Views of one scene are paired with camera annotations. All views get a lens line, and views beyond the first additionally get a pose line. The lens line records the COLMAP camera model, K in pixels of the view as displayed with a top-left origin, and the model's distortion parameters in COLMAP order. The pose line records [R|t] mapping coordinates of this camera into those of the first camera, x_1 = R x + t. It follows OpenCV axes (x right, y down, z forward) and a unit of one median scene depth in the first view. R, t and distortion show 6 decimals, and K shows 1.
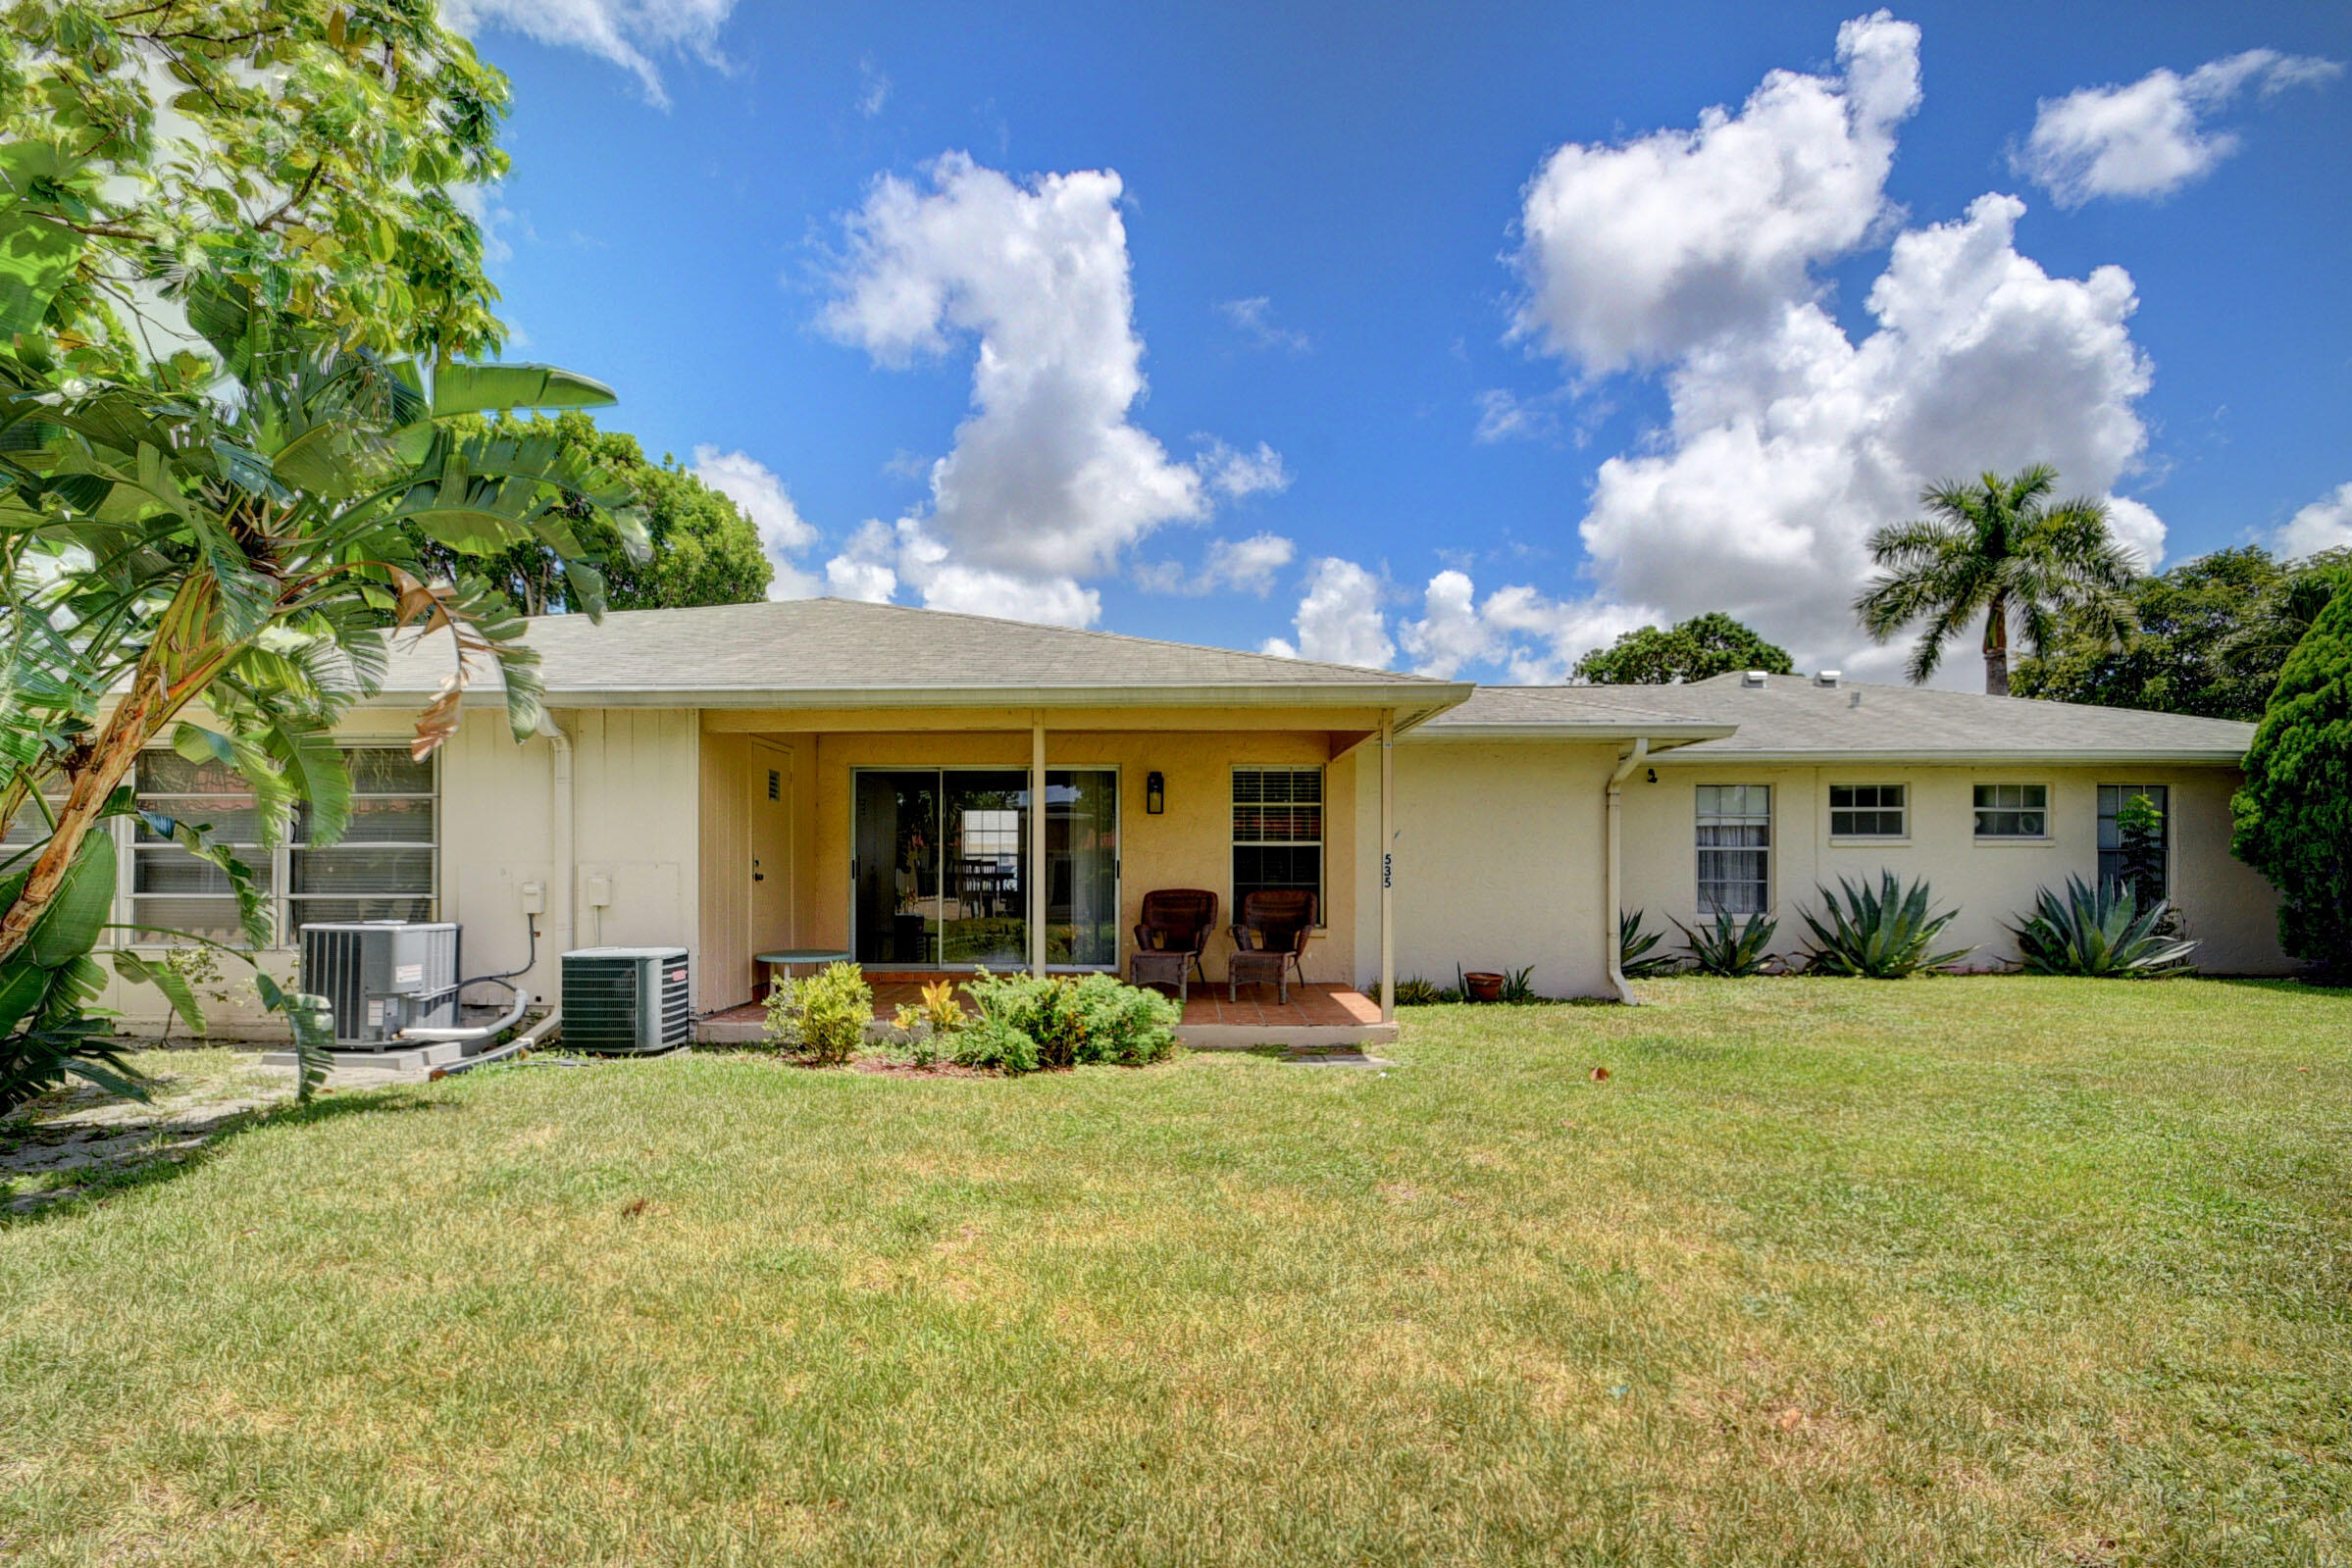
lens RADIAL K [[1108.7, 0, 1172.2], [0, 1108.7, 877.9], [0, 0, 1]] dist [0.014824, -0.000636]
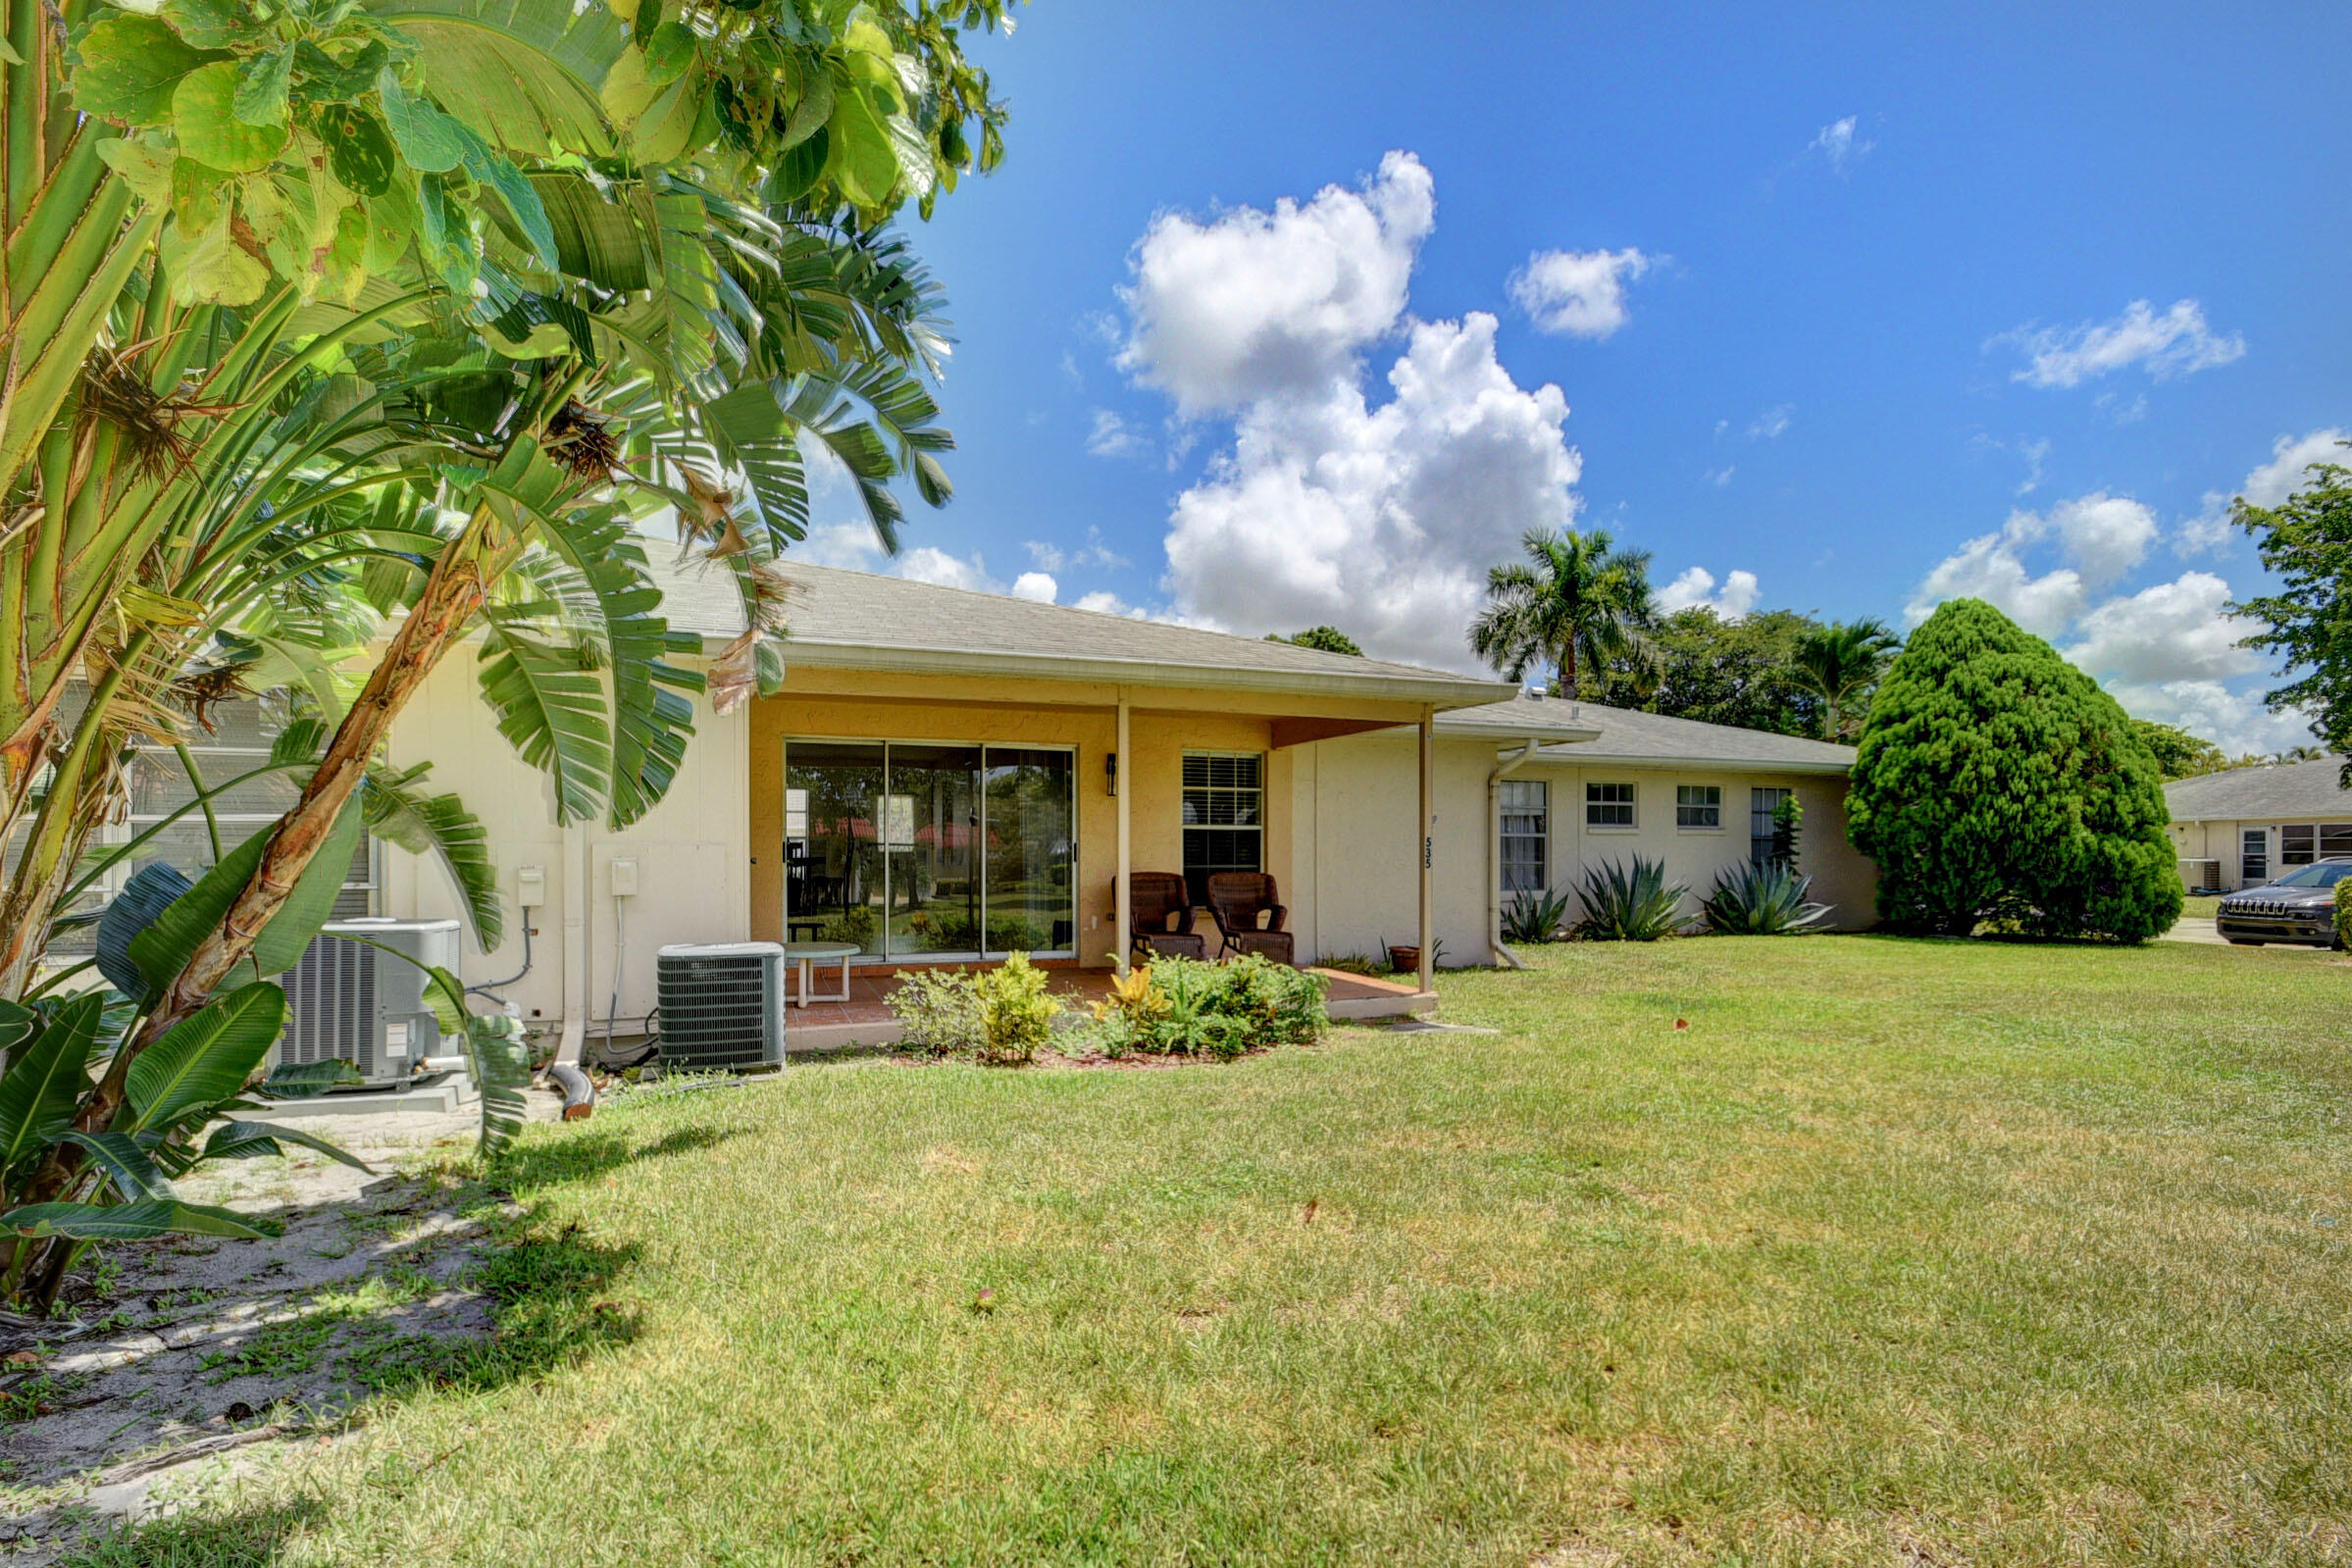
lens RADIAL K [[1073.5, 0, 1172.9], [0, 1073.5, 857.8], [0, 0, 1]] dist [0.032226, 0.000000]
pose [[0.936294, -0.002180, 0.351210, -0.270572], [0.004203, 0.999979, -0.004996, 0.002020], [-0.351191, 0.006154, 0.936283, 0.068940]]
